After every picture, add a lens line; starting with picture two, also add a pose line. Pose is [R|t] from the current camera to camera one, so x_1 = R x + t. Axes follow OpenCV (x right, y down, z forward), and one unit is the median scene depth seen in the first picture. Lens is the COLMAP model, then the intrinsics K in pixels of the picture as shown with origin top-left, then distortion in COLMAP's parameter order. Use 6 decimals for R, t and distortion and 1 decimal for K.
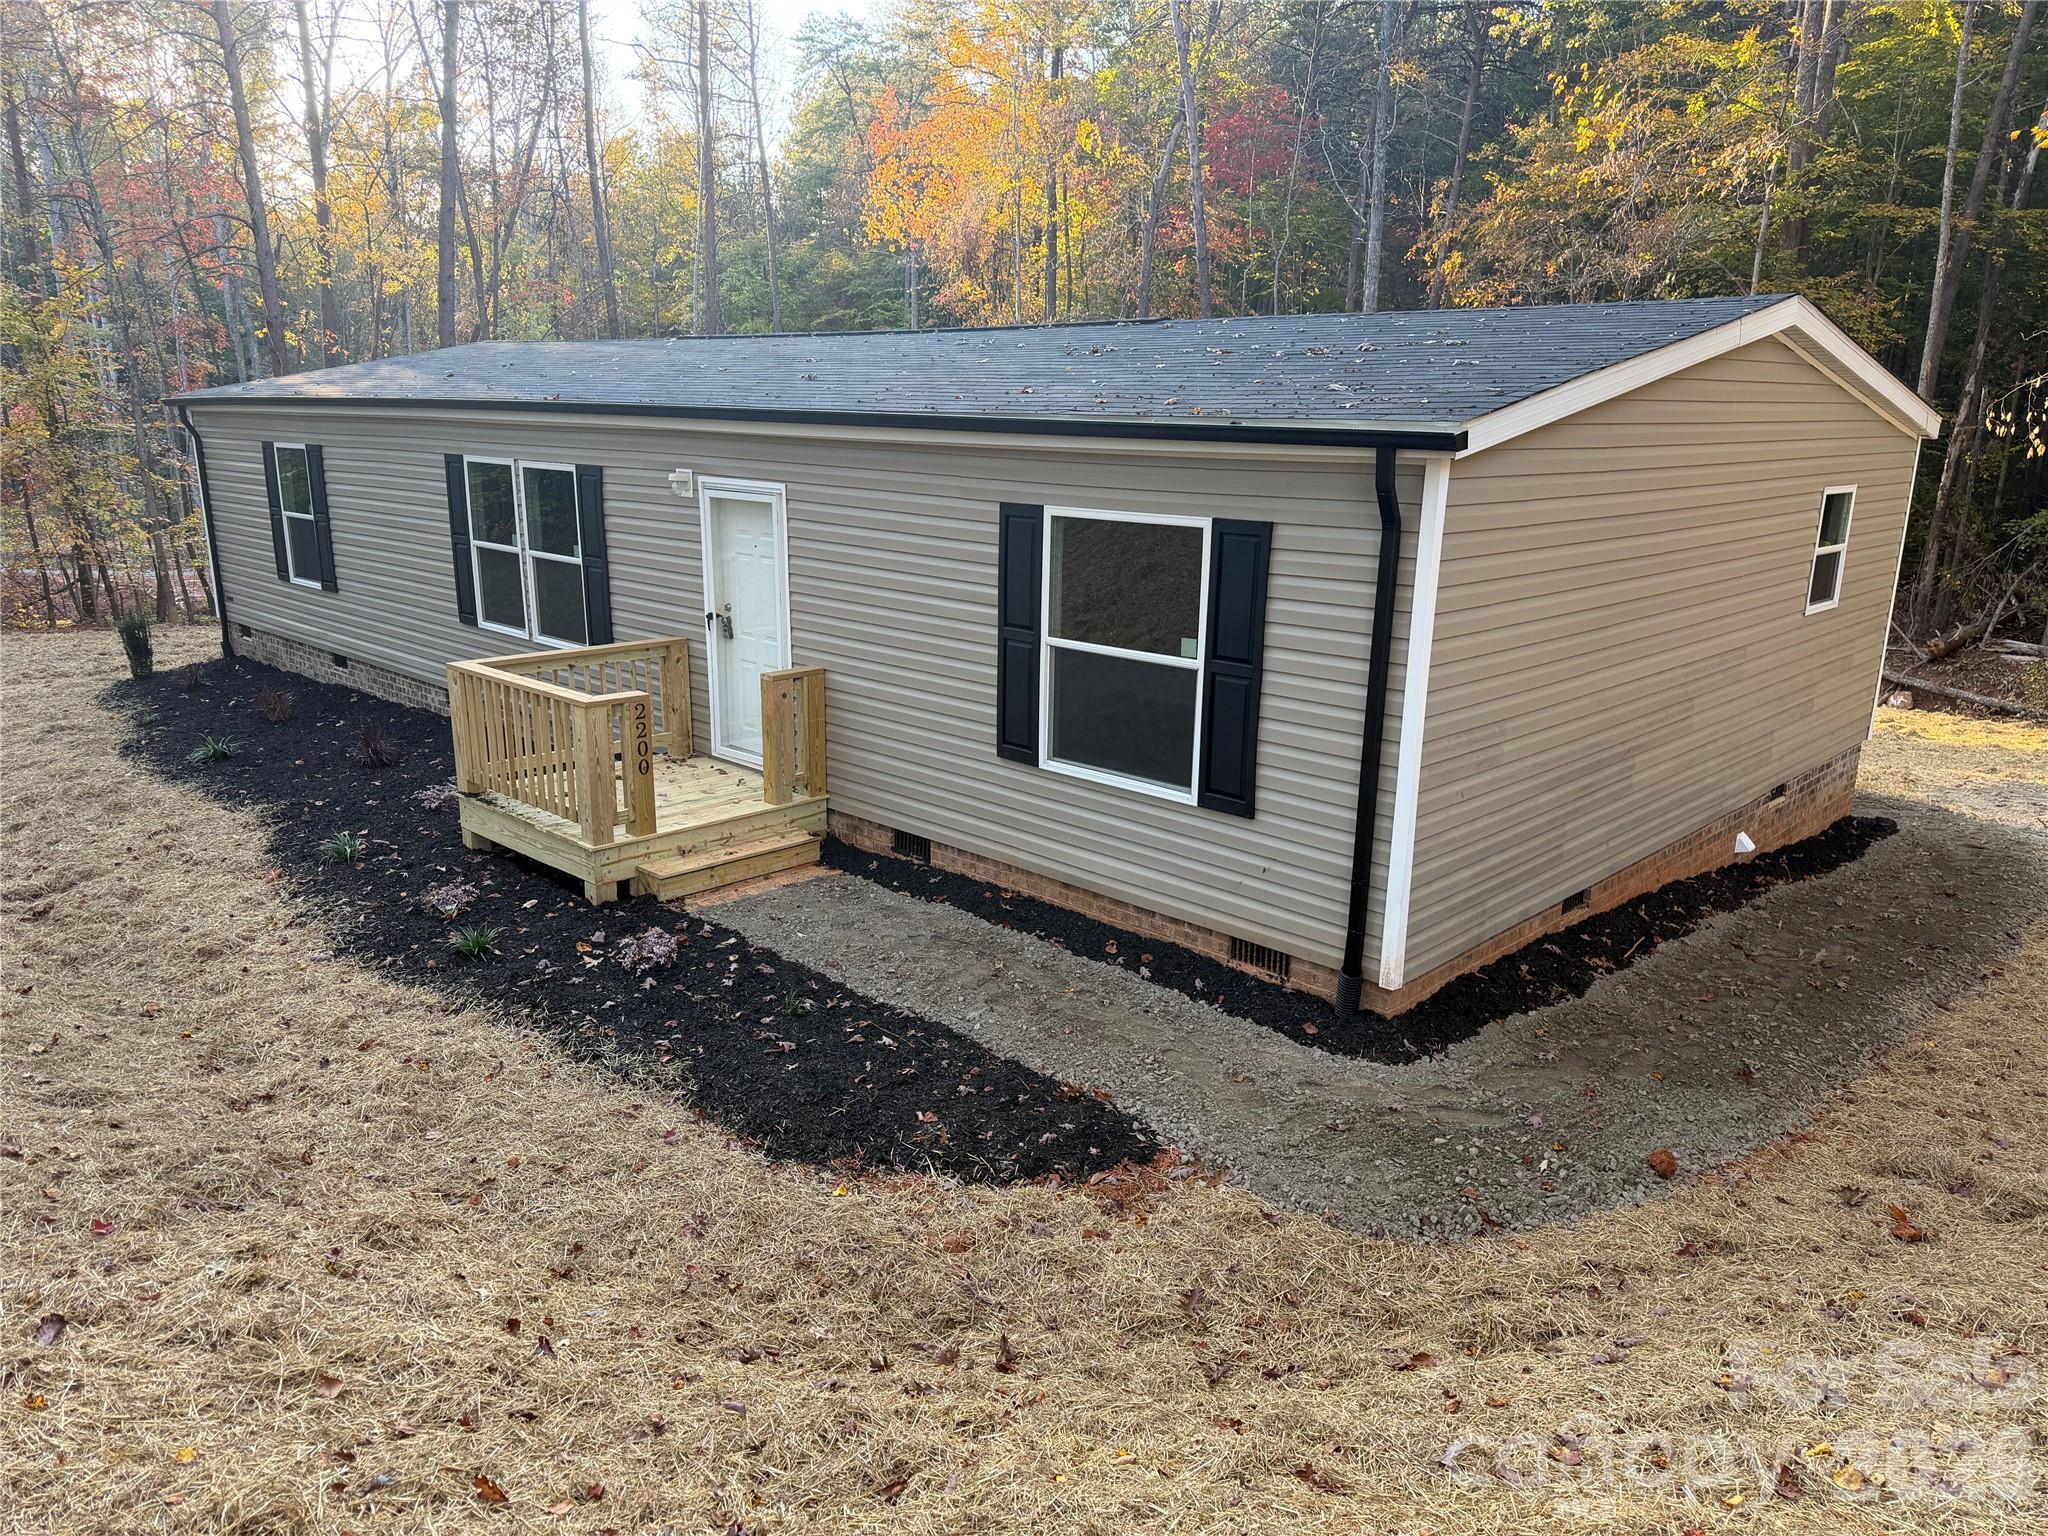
lens RADIAL K [[1423.8, 0, 1026.3], [0, 1423.8, 774.1], [0, 0, 1]] dist [0.038914, -0.003709]
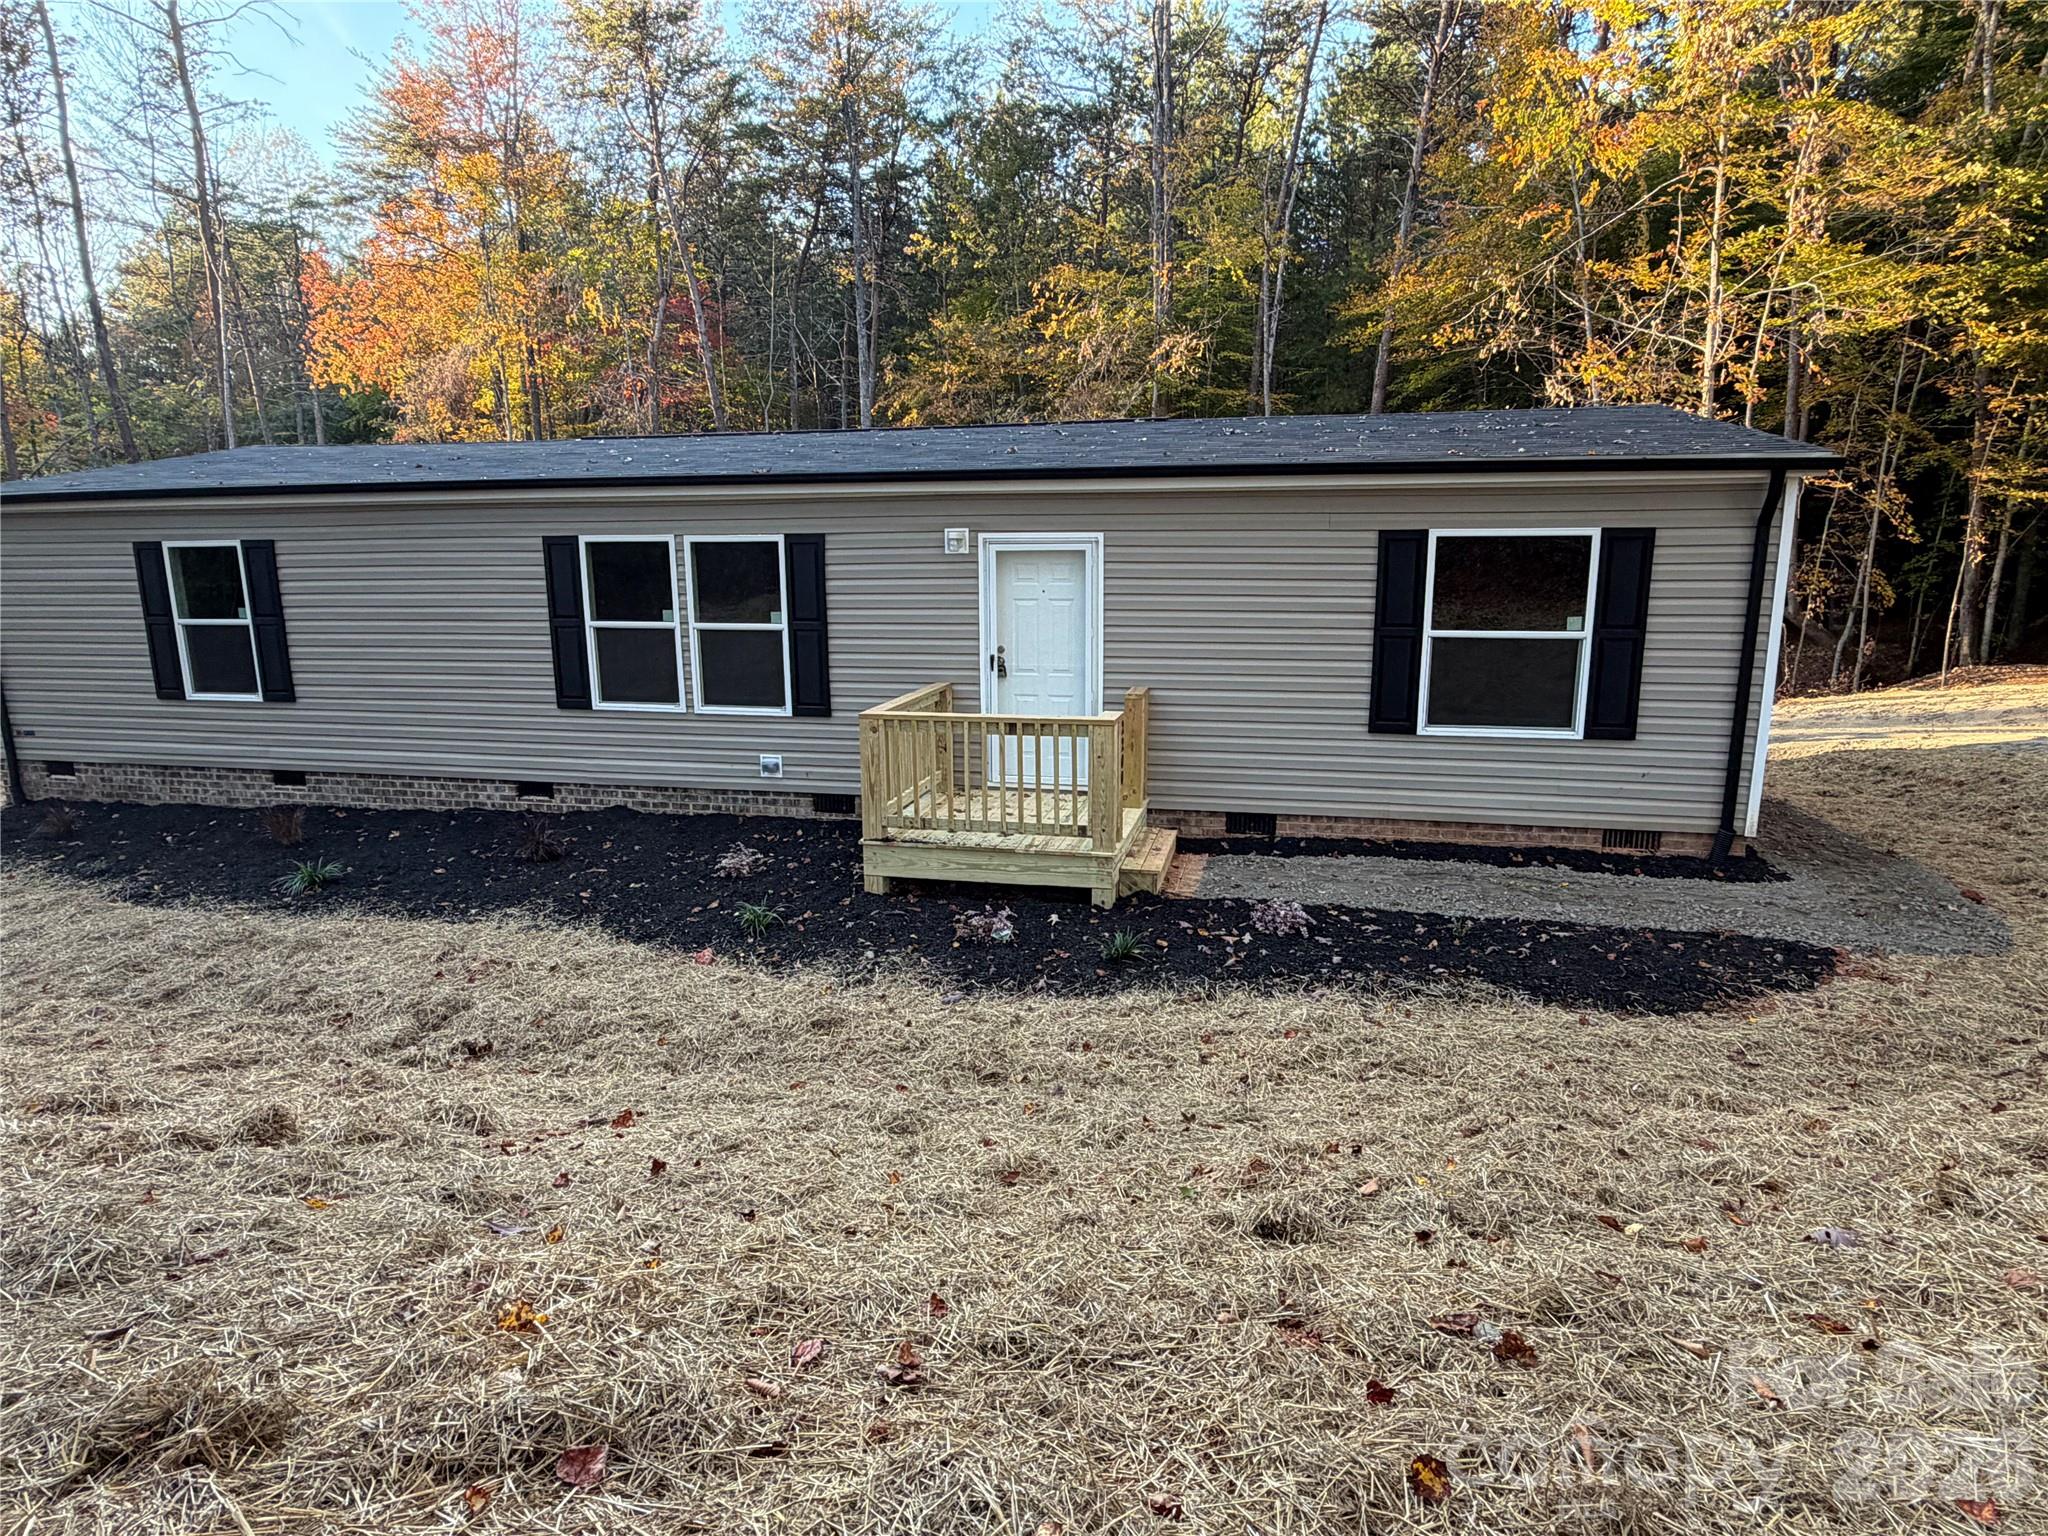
lens RADIAL K [[1148.4, 0, 1021.2], [0, 1148.4, 763.7], [0, 0, 1]] dist [0.004139, 0.000589]
pose [[0.858415, -0.115661, 0.499745, -0.805229], [0.146822, 0.988888, -0.023328, -0.006736], [-0.491494, 0.093399, 0.865858, 0.272765]]
